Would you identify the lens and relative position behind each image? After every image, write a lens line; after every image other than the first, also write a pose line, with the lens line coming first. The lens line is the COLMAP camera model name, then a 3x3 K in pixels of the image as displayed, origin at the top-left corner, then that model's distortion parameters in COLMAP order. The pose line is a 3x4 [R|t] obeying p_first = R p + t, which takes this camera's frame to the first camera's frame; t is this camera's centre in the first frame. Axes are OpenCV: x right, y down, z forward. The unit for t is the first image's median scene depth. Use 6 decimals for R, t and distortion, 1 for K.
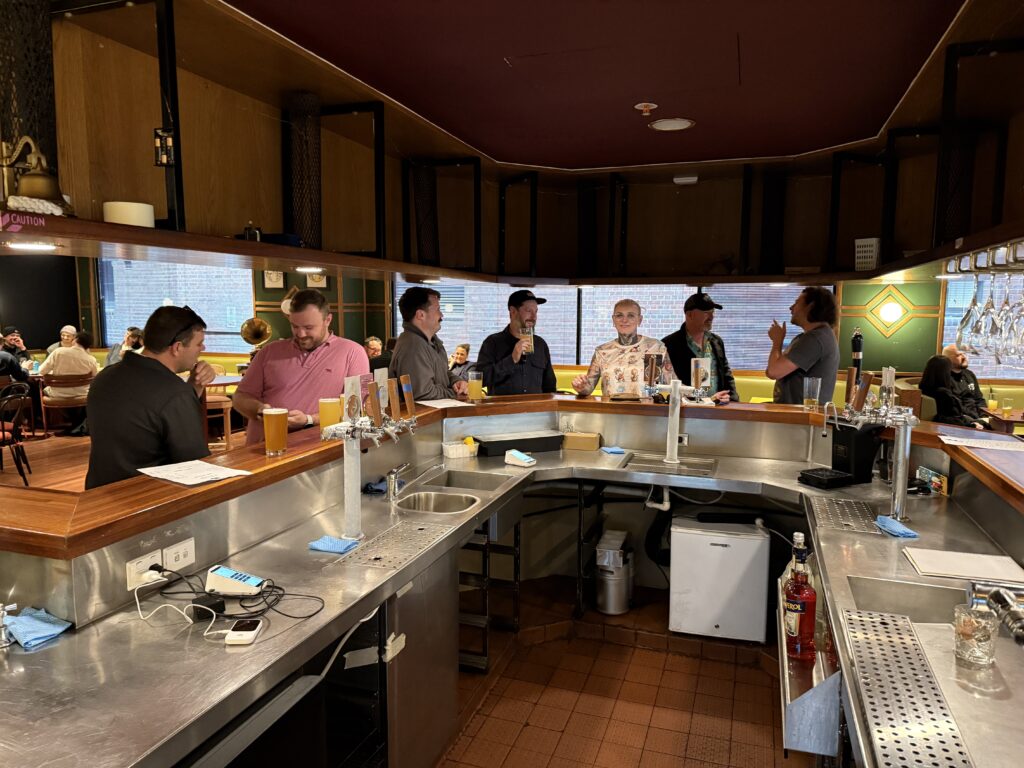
lens RADIAL K [[724.6, 0, 514.9], [0, 724.6, 378.6], [0, 0, 1]] dist [0.007103, -0.025528]
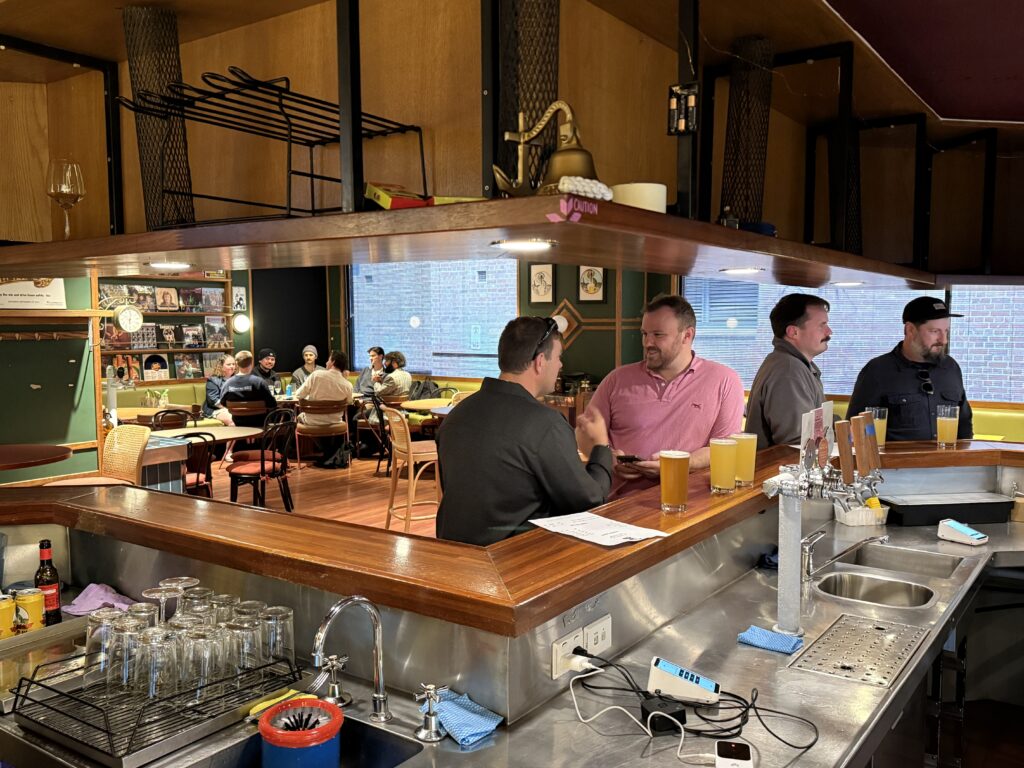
lens RADIAL K [[880.9, 0, 510.7], [0, 880.9, 380.3], [0, 0, 1]] dist [0.074961, -0.053024]
pose [[0.954717, 0.011892, -0.297279, -0.185608], [-0.022451, 0.999231, -0.032131, -0.000316], [0.296669, 0.037350, 0.954250, 0.031934]]
